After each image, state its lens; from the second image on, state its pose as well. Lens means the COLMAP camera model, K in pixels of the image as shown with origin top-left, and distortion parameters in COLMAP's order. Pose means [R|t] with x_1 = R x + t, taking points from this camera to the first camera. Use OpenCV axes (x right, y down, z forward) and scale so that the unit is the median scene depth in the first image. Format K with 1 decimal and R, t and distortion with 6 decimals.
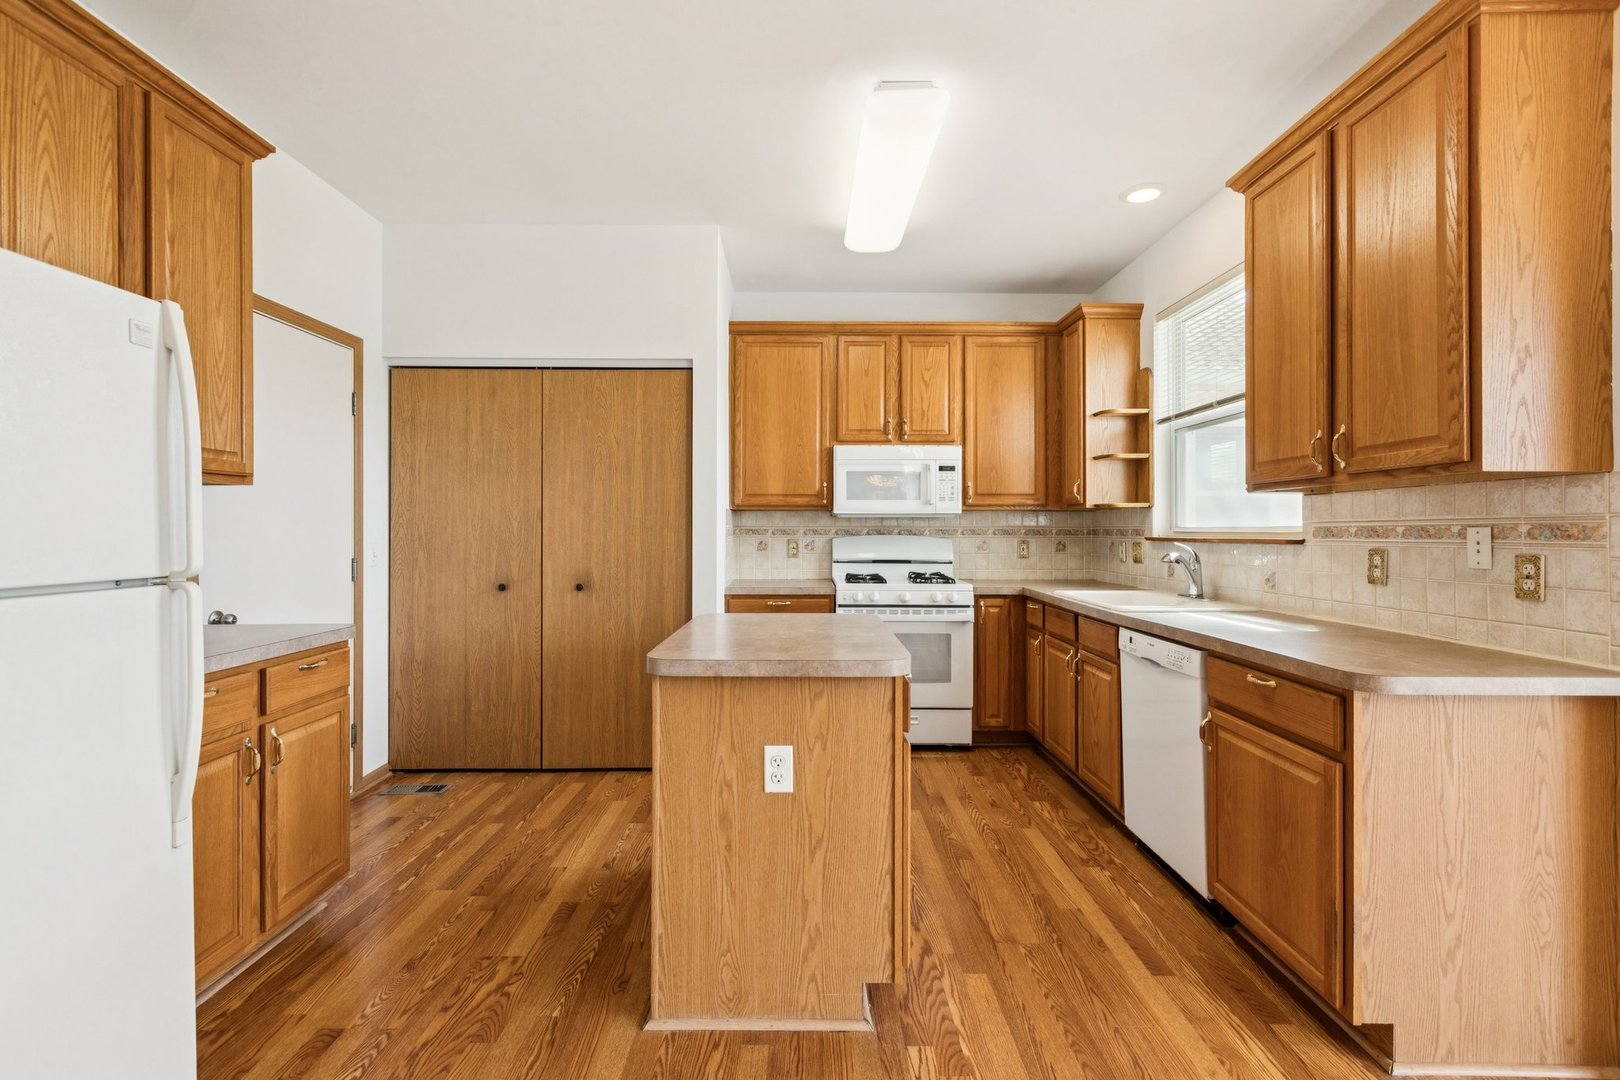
lens RADIAL K [[742.4, 0, 809.2], [0, 742.4, 523.5], [0, 0, 1]] dist [0.008109, -0.002193]
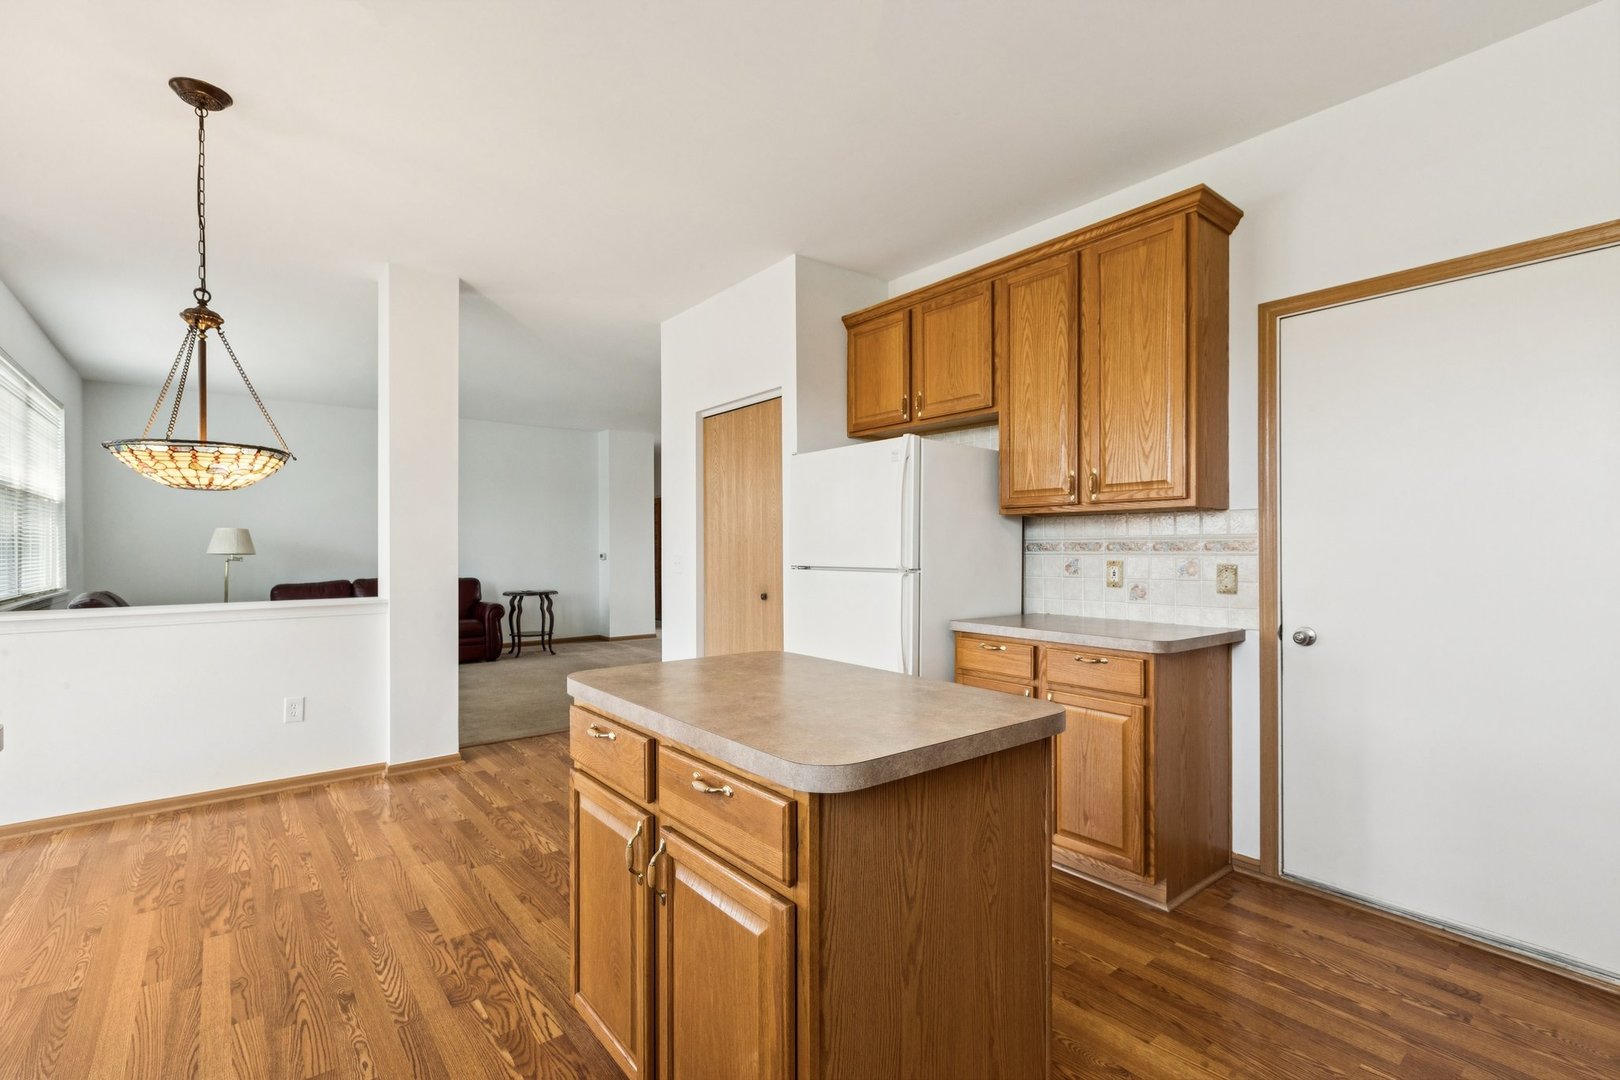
lens RADIAL K [[742.4, 0, 814.0], [0, 742.4, 546.4], [0, 0, 1]] dist [0.008109, -0.002193]
pose [[-0.779584, 0.001188, -0.626297, 0.291874], [0.005193, 0.999976, -0.004568, 0.007821], [0.626276, -0.006814, -0.779571, 1.159286]]
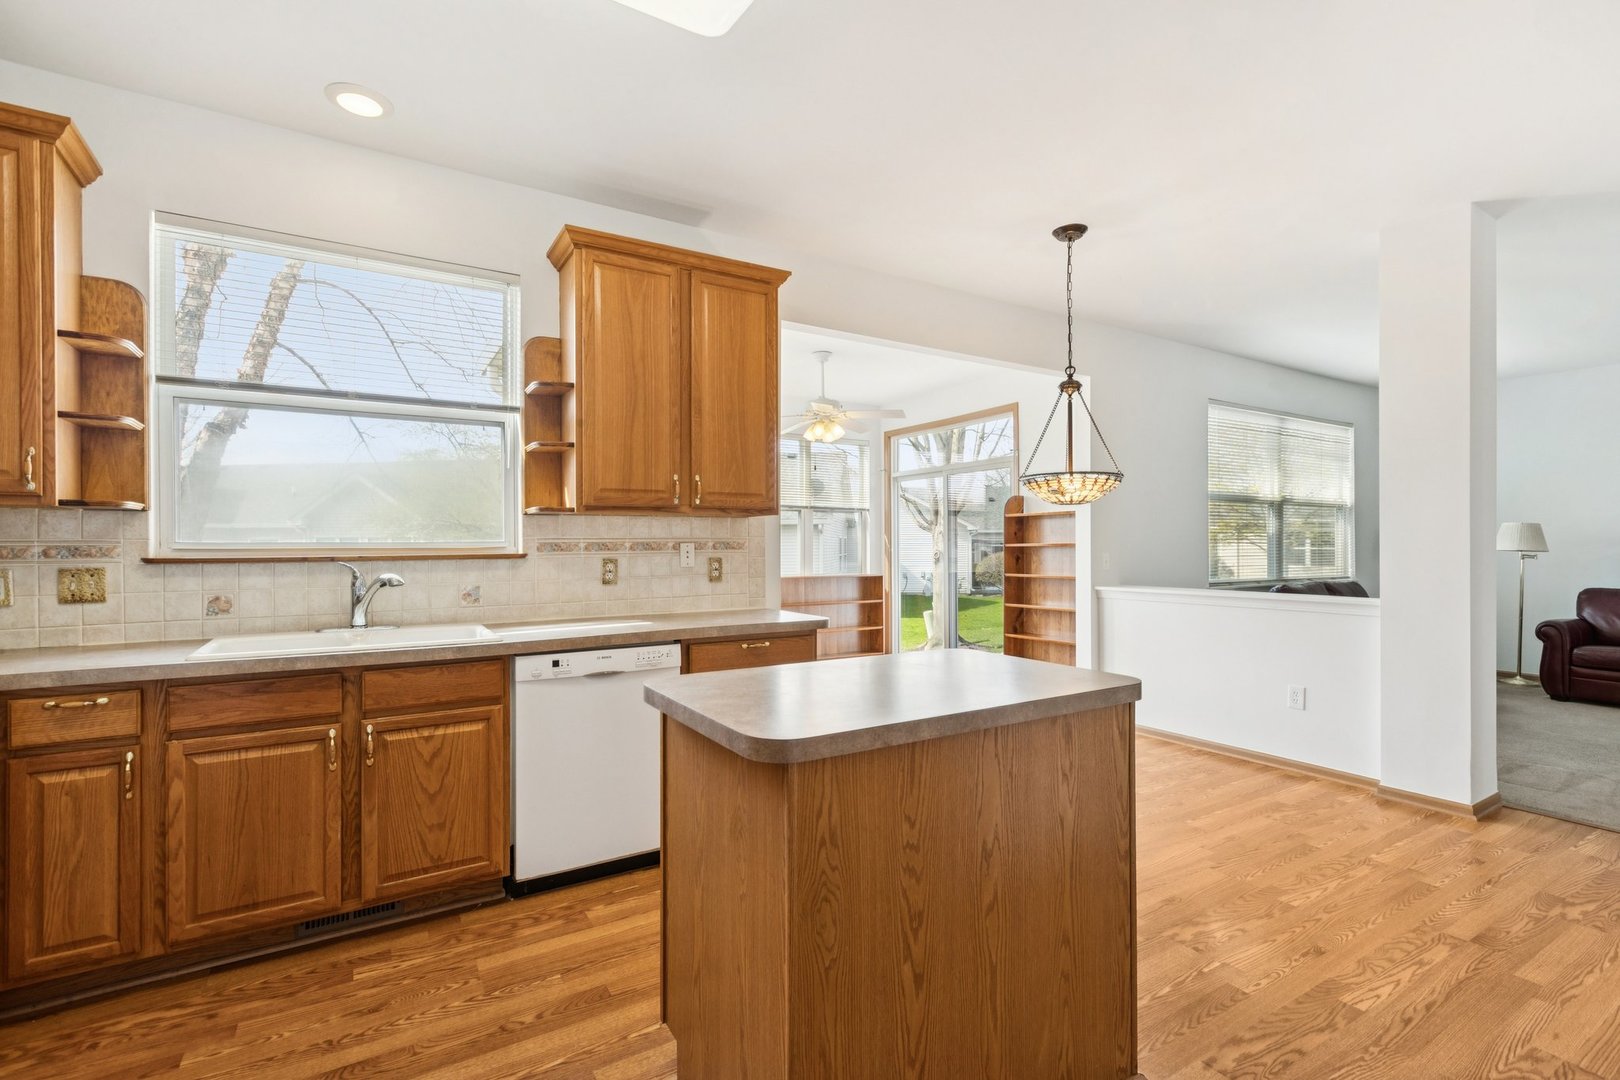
lens RADIAL K [[742.4, 0, 813.2], [0, 742.4, 543.7], [0, 0, 1]] dist [0.008109, -0.002193]
pose [[-0.516793, -0.002027, 0.856108, -0.469667], [-0.005618, 0.999984, -0.001023, 0.004269], [-0.856092, -0.005338, -0.516796, 1.067378]]
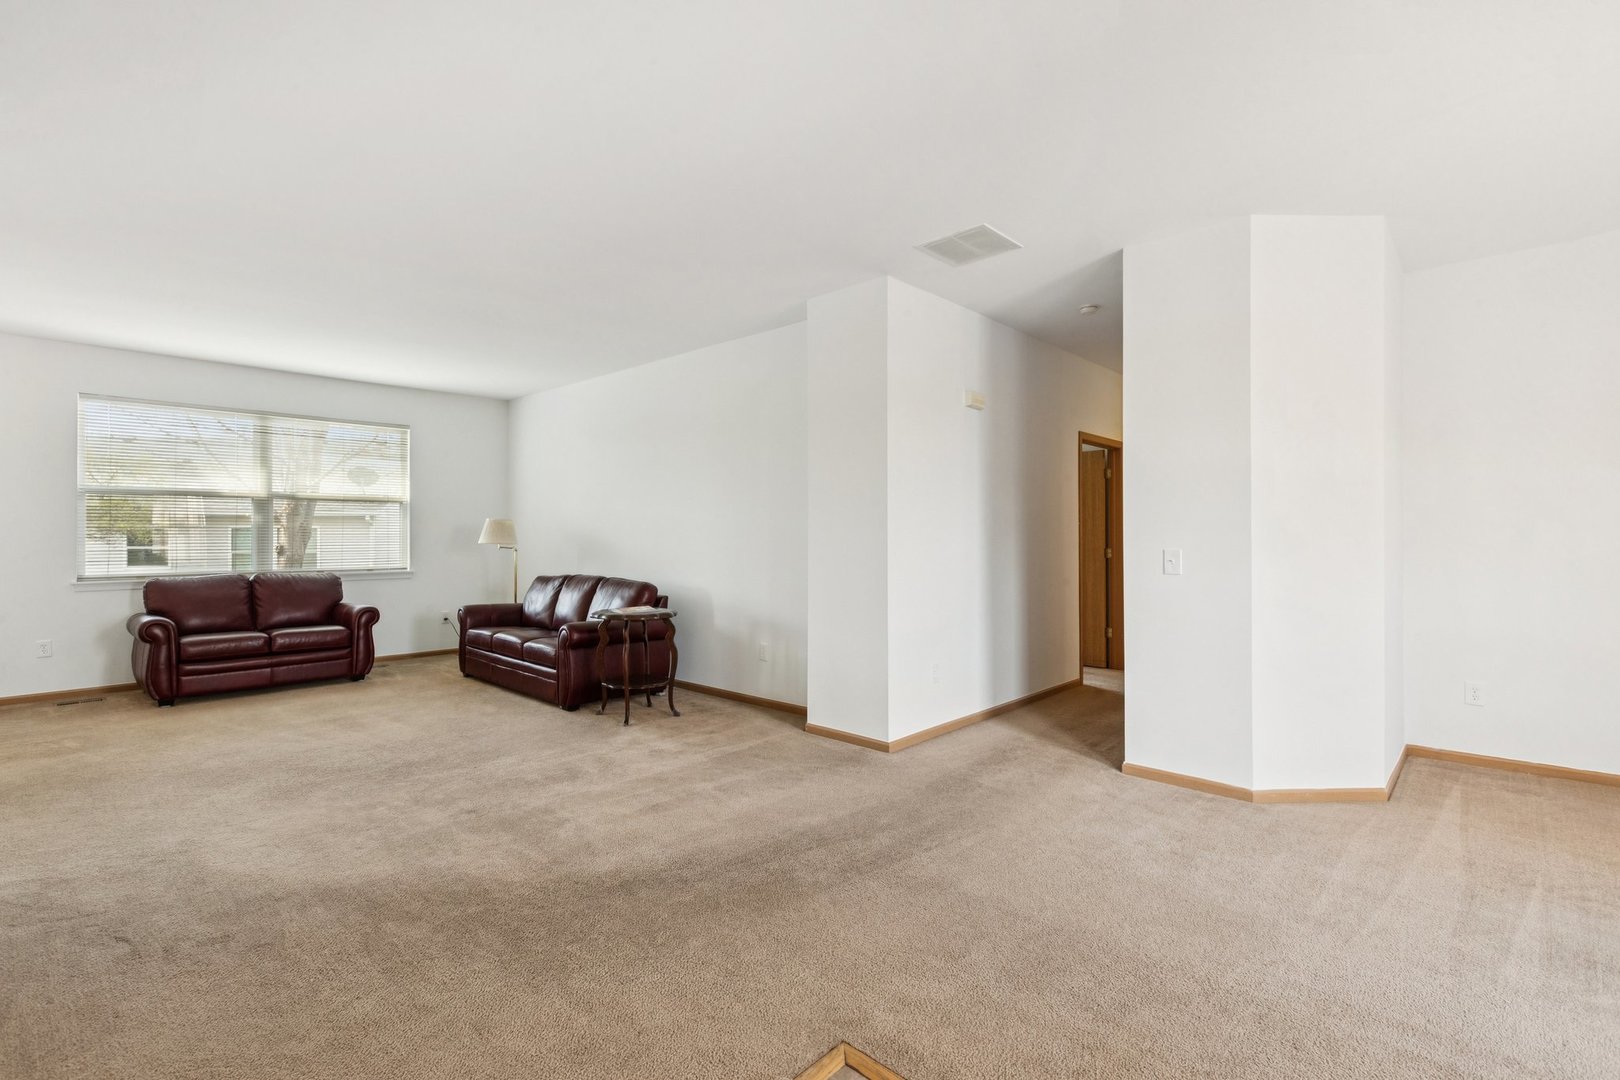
lens RADIAL K [[742.4, 0, 797.0], [0, 742.4, 543.1], [0, 0, 1]] dist [0.008109, -0.002193]
pose [[-0.718173, -0.009747, 0.695797, -1.952329], [-0.005846, 0.999951, 0.007974, -0.018397], [-0.695840, 0.001659, -0.718195, -0.629702]]
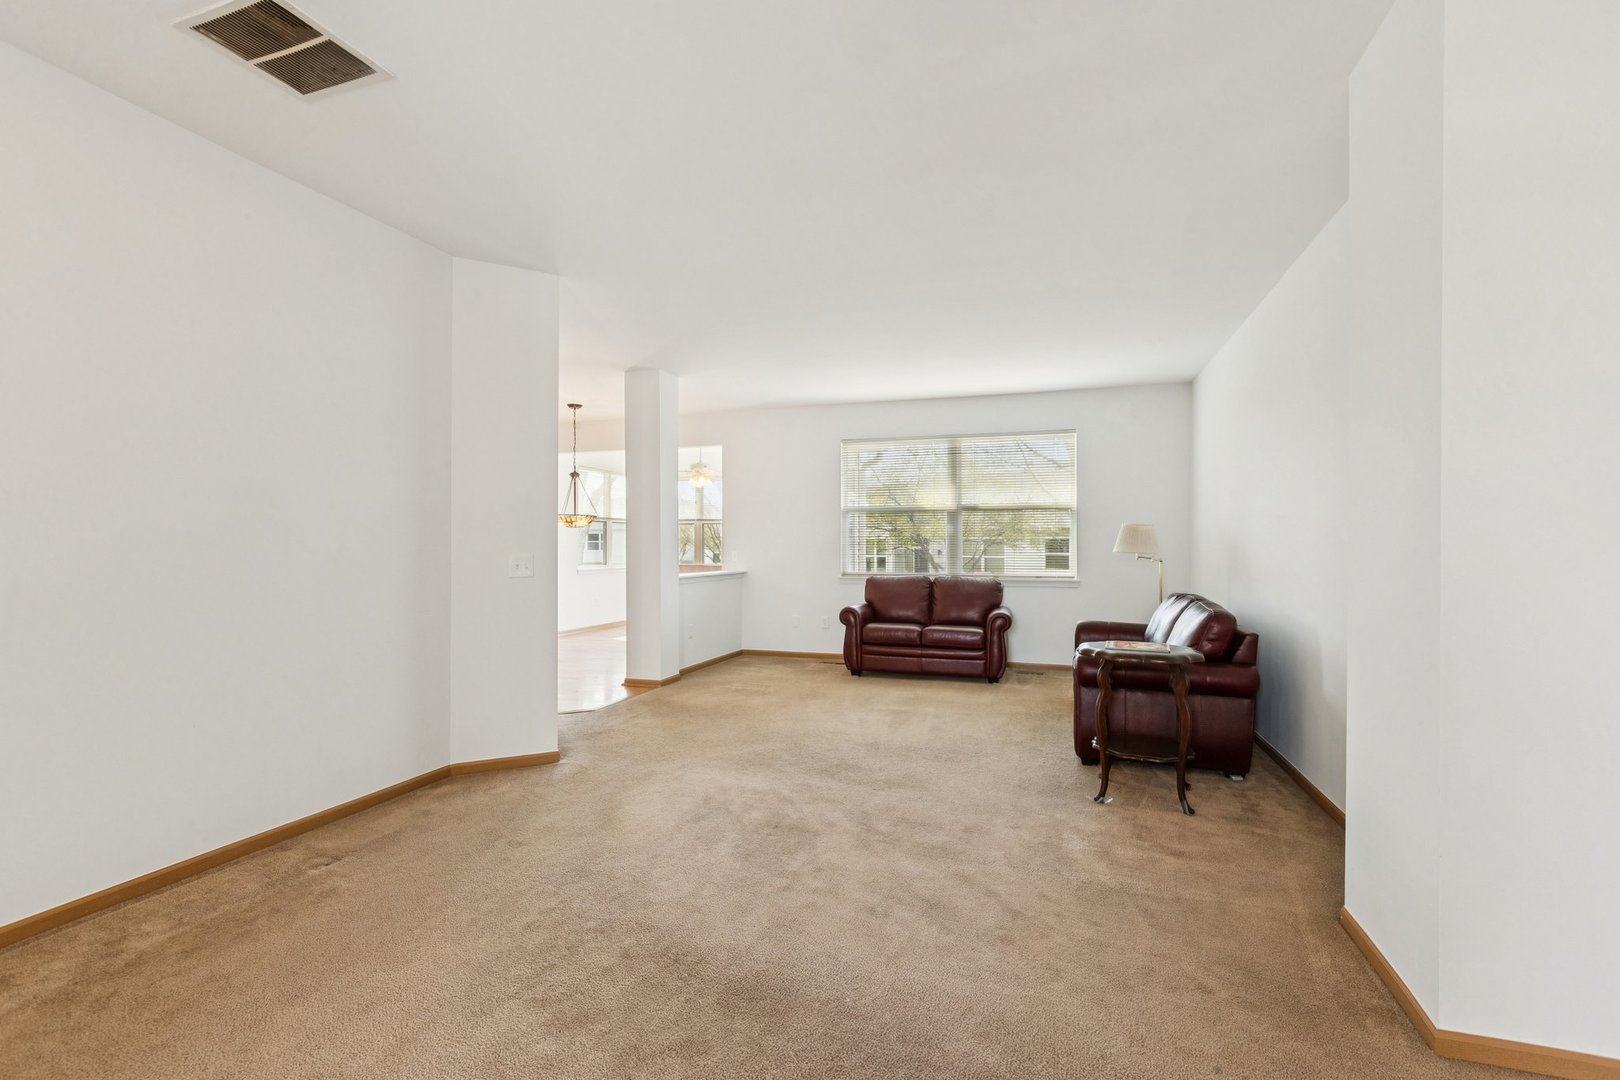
lens RADIAL K [[742.4, 0, 805.8], [0, 742.4, 546.0], [0, 0, 1]] dist [0.008109, -0.002193]
pose [[0.327253, -0.003517, 0.944930, -1.833333], [-0.005616, 0.999968, 0.005667, -0.015716], [-0.944920, -0.007162, 0.327223, -1.435611]]
